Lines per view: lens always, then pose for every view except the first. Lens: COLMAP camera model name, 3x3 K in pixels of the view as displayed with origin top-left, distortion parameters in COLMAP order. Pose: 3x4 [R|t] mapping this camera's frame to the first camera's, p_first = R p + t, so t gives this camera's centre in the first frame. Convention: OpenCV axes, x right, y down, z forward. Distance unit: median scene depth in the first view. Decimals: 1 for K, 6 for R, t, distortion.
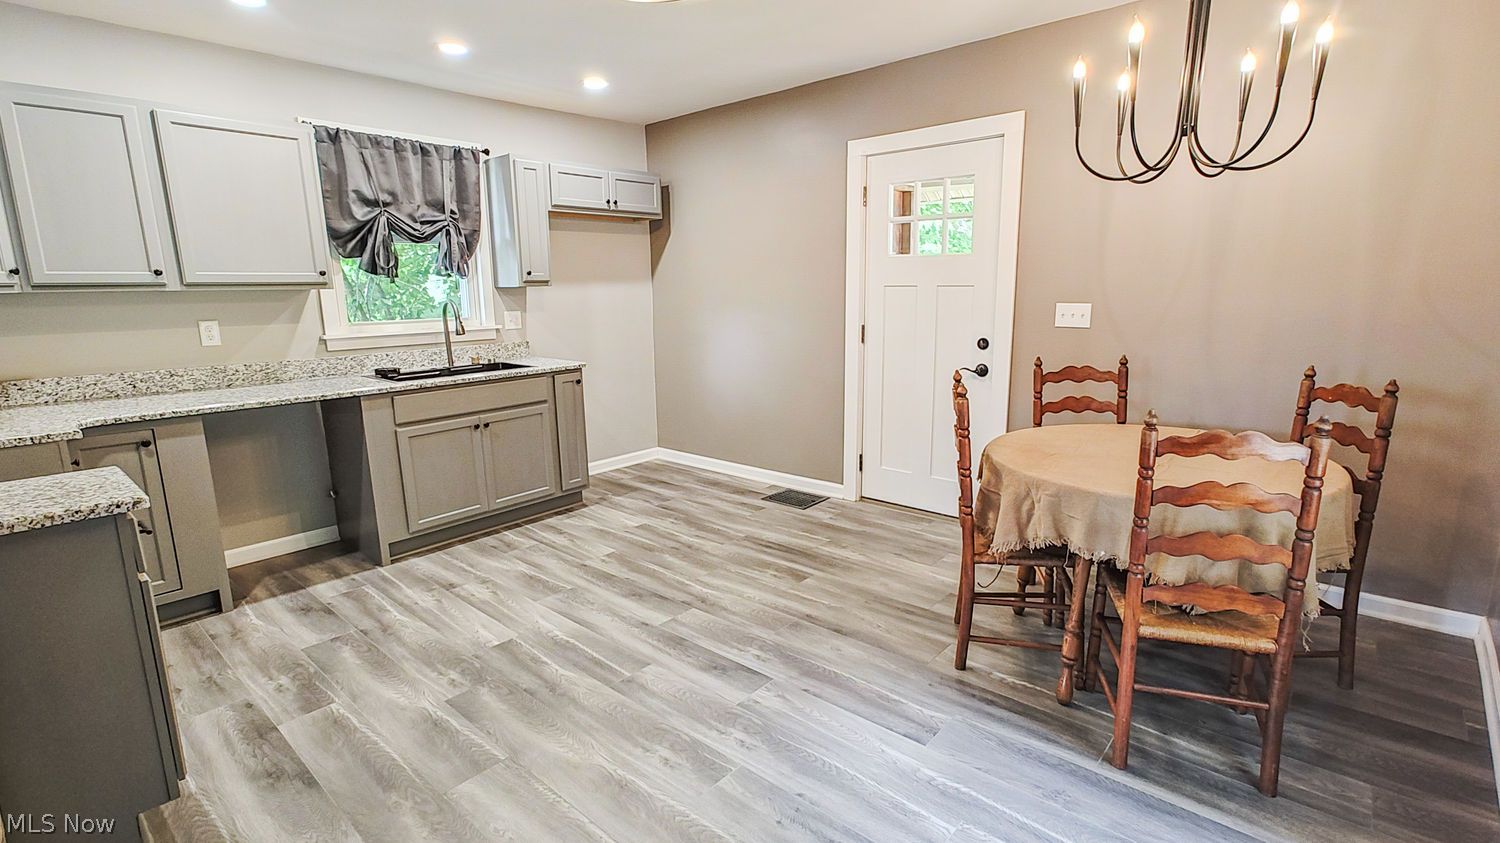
lens RADIAL K [[689.3, 0, 751.9], [0, 689.3, 422.5], [0, 0, 1]] dist [0.000433, 0.000520]
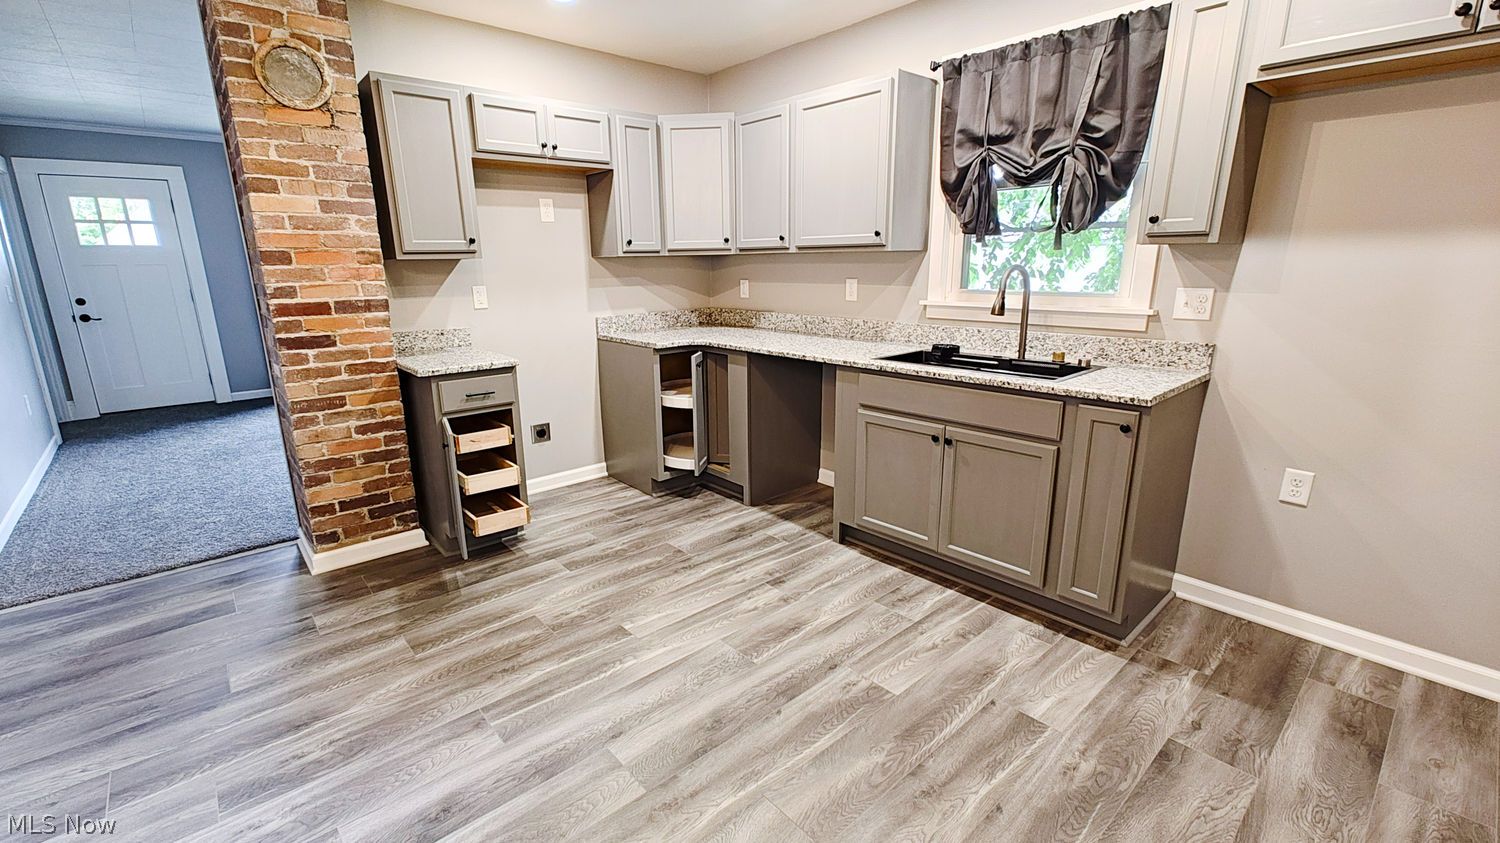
lens RADIAL K [[645.3, 0, 739.1], [0, 645.3, 422.7], [0, 0, 1]] dist [0.007236, 0.001303]
pose [[-0.129824, 0.256434, -0.957803, 0.316019], [-0.178690, 0.944112, 0.276989, -0.179379], [0.975303, 0.207109, -0.076746, 0.914693]]
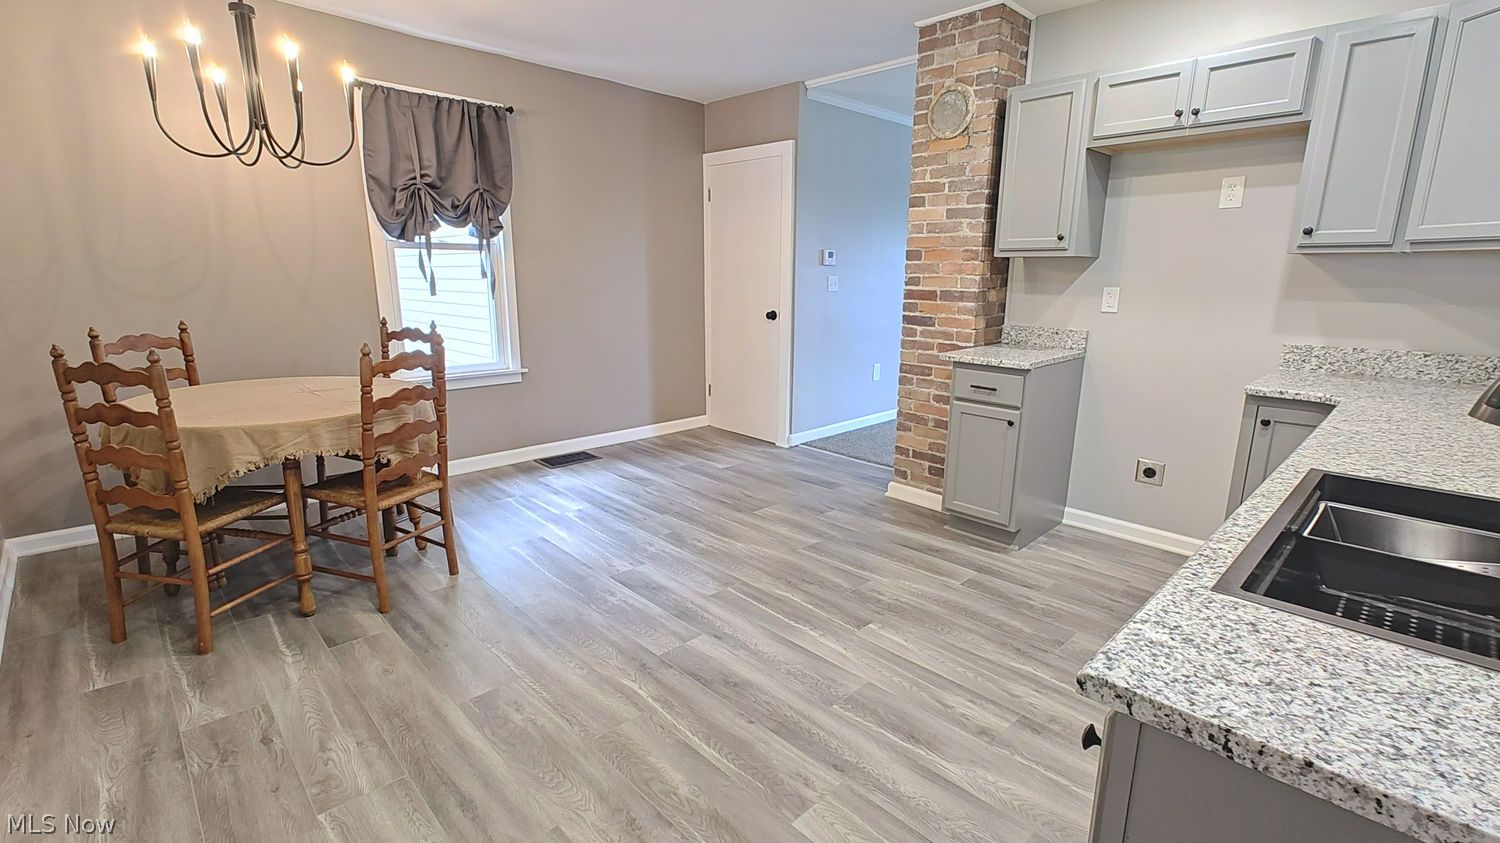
lens RADIAL K [[689.3, 0, 735.5], [0, 689.3, 424.7], [0, 0, 1]] dist [0.000433, 0.000520]
pose [[-0.995459, -0.015951, 0.093847, -0.211312], [0.023584, 0.913800, 0.405480, -0.254662], [-0.092225, 0.405851, -0.909274, 1.392319]]
